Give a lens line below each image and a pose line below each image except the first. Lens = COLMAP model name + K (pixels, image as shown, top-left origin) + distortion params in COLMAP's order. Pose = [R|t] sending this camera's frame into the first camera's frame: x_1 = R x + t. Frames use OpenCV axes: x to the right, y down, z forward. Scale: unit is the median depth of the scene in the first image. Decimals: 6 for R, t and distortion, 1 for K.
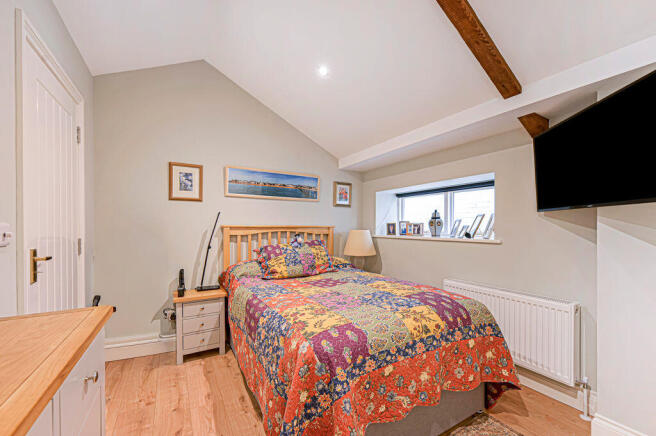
lens RADIAL K [[270.8, 0, 327.7], [0, 270.8, 226.2], [0, 0, 1]] dist [-0.000238, -0.000047]
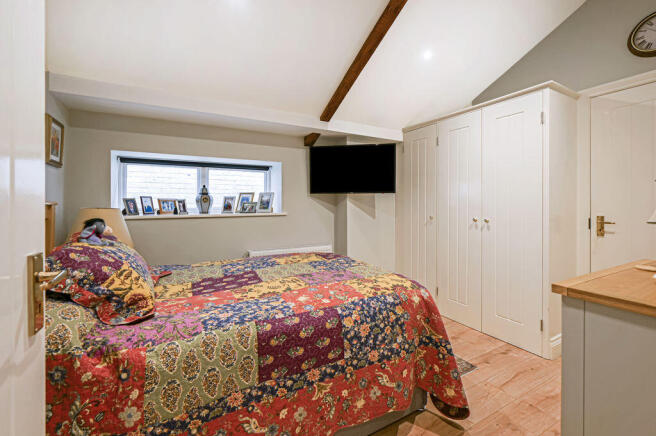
lens RADIAL K [[275.5, 0, 327.1], [0, 275.5, 203.2], [0, 0, 1]] dist [-0.000131, -0.000009]
pose [[0.026935, -0.001438, 0.999636, -0.538976], [0.002317, 0.999996, 0.001376, 0.001657], [-0.999634, 0.002279, 0.026939, 0.537539]]
